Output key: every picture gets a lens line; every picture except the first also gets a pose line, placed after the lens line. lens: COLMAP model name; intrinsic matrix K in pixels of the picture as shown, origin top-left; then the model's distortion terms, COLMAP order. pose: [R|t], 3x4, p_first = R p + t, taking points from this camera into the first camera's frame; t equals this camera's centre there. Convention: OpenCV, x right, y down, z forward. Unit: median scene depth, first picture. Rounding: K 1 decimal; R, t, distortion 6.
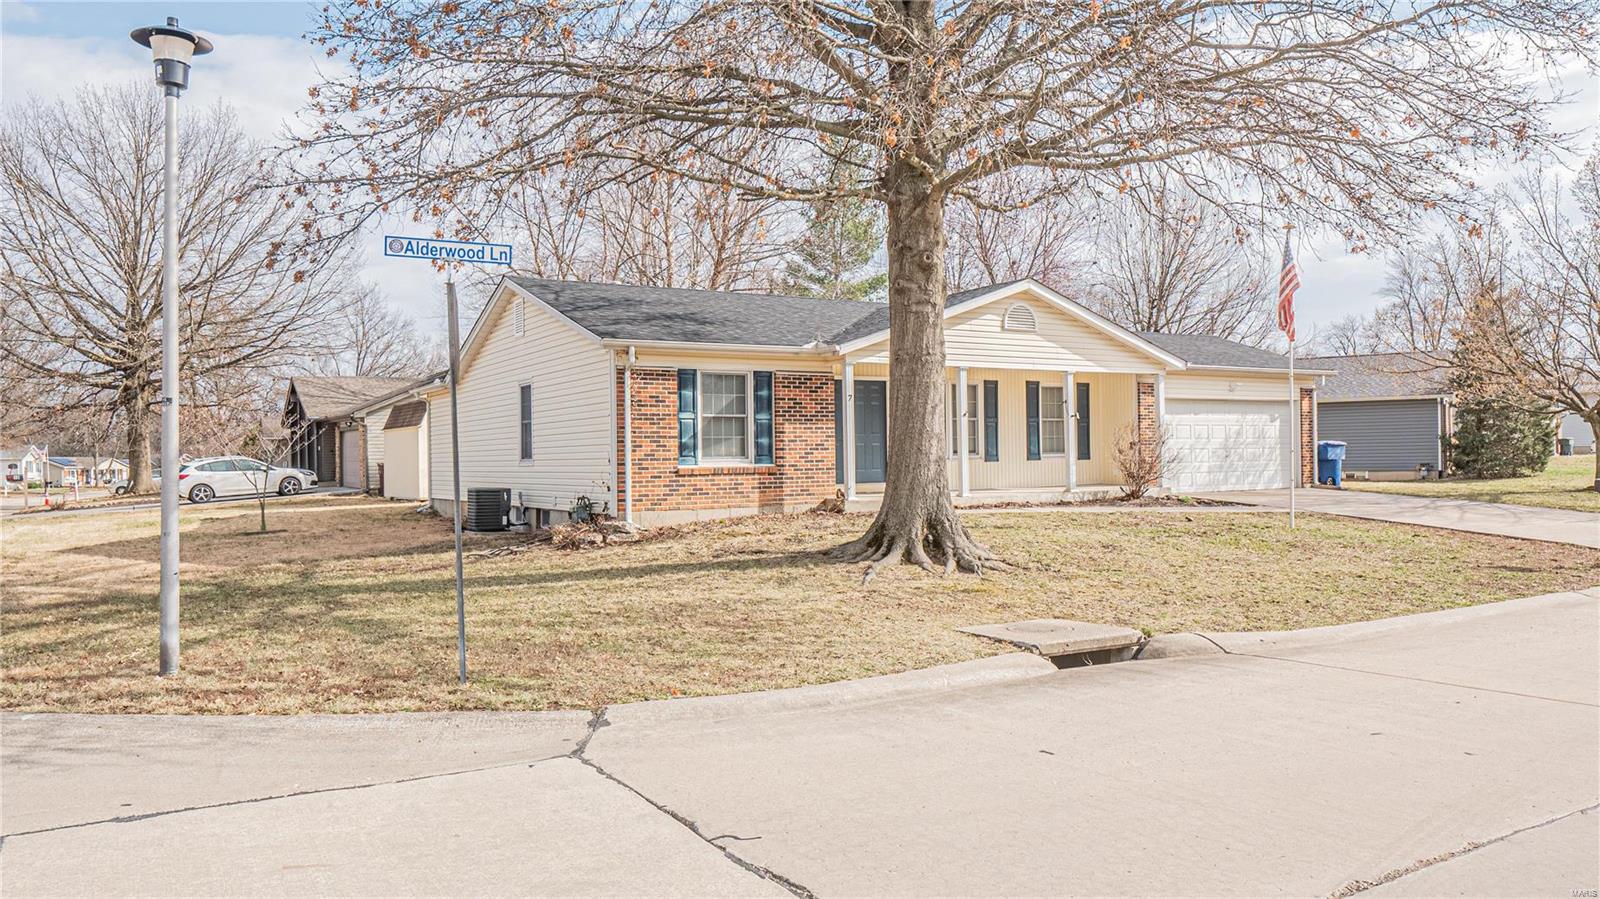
lens RADIAL K [[1134.4, 0, 790.2], [0, 1134.4, 453.6], [0, 0, 1]] dist [-0.005891, -0.003318]
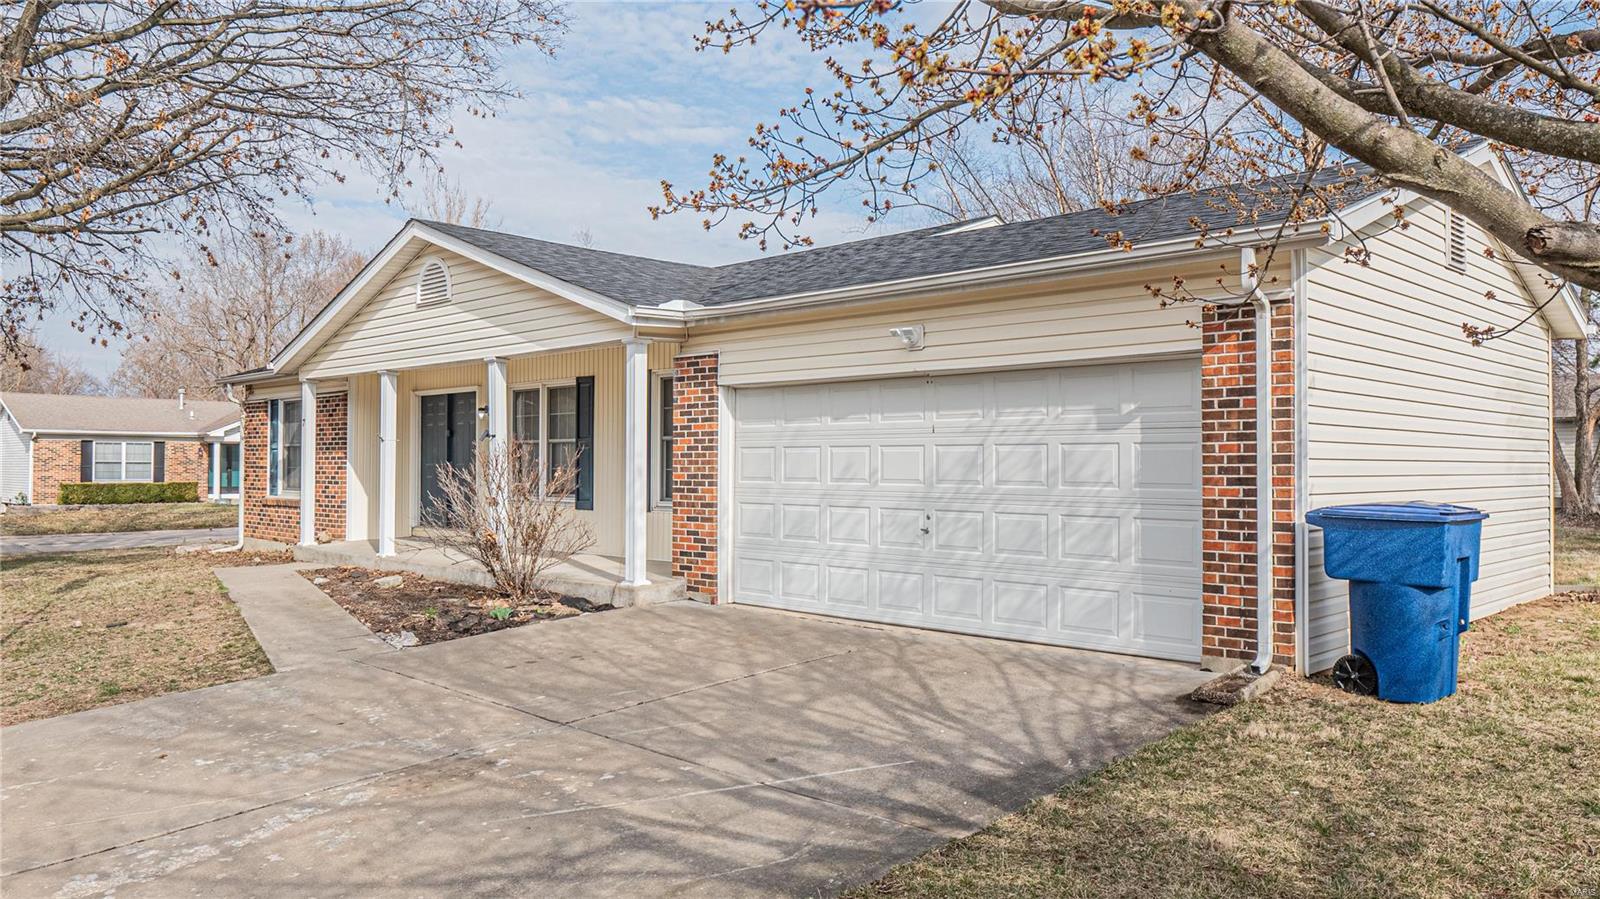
lens RADIAL K [[1134.4, 0, 810.1], [0, 1134.4, 449.7], [0, 0, 1]] dist [-0.005891, -0.003318]
pose [[0.255768, 0.001333, -0.966737, 0.954973], [-0.003675, 0.999993, 0.000407, -0.031089], [0.966731, 0.003449, 0.255771, 1.150843]]
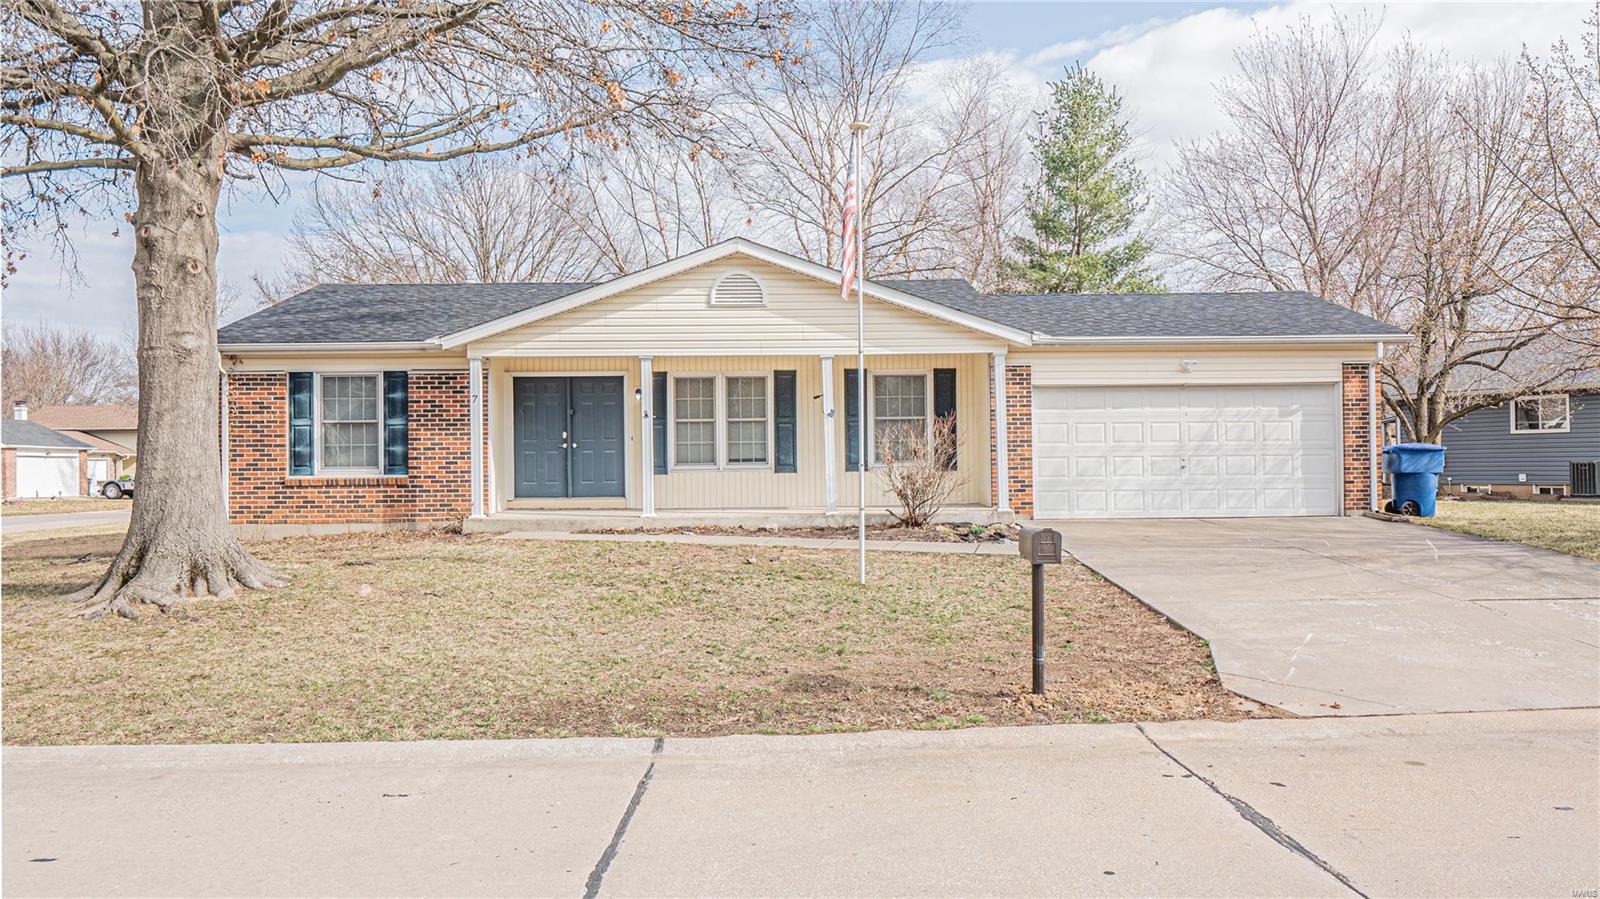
lens RADIAL K [[1134.4, 0, 798.2], [0, 1134.4, 450.2], [0, 0, 1]] dist [-0.005891, -0.003318]
pose [[0.868253, -0.002377, -0.496117, 0.691077], [-0.000240, 0.999986, -0.005211, -0.005714], [0.496122, 0.004644, 0.868240, 0.380329]]
